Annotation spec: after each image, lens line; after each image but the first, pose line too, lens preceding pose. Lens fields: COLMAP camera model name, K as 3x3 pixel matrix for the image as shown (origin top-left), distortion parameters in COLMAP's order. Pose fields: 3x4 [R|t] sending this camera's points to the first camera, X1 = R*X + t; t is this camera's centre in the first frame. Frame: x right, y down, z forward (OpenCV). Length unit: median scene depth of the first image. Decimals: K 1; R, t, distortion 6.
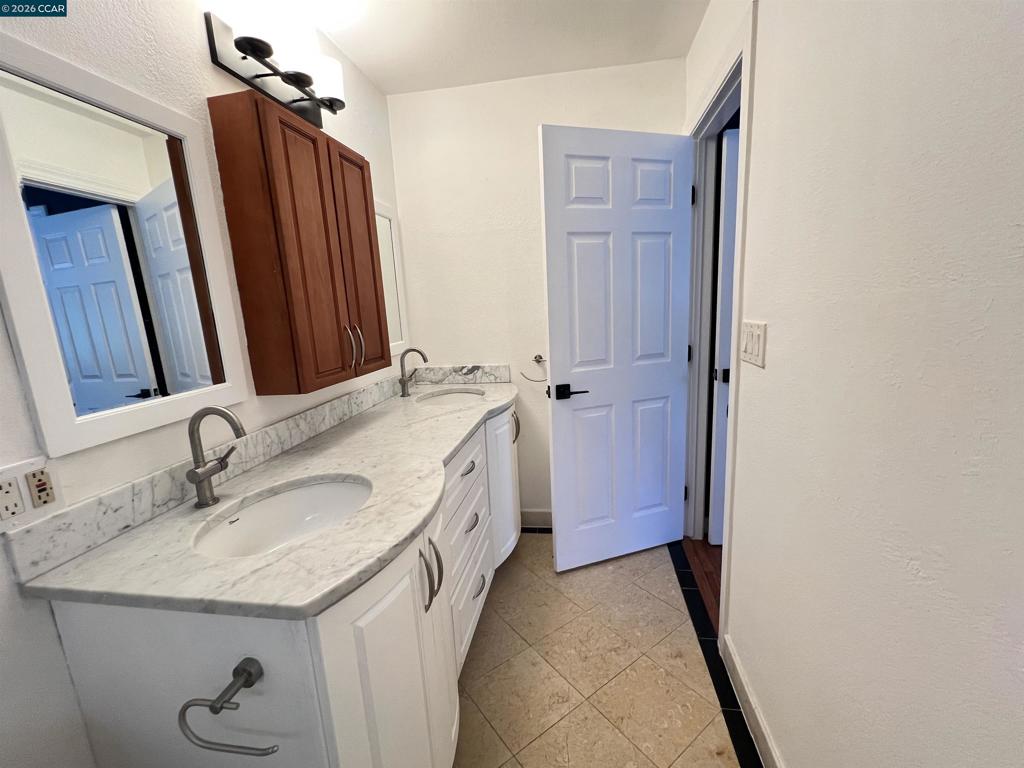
lens RADIAL K [[447.6, 0, 513.1], [0, 447.6, 386.5], [0, 0, 1]] dist [0.001501, 0.000092]
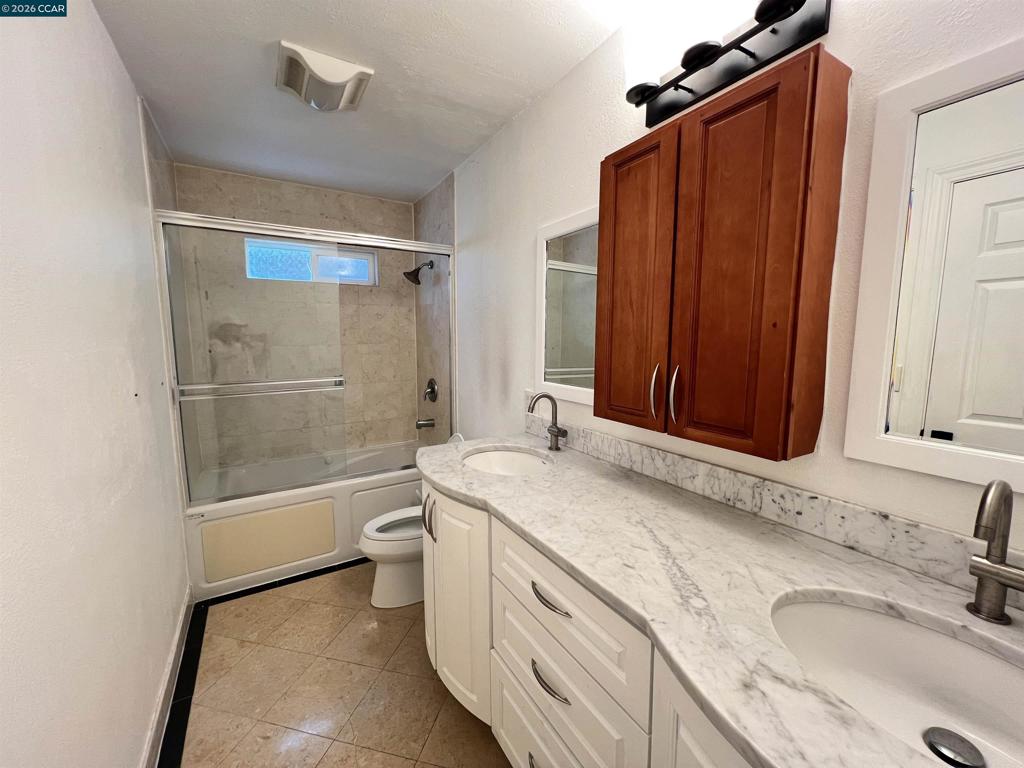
lens RADIAL K [[407.4, 0, 512.5], [0, 407.4, 387.1], [0, 0, 1]] dist [-0.002930, -0.000107]
pose [[-0.754645, 0.130057, -0.643115, 0.308132], [-0.085455, 0.952328, 0.292863, -0.305336], [0.650545, 0.275965, -0.707555, 1.441042]]
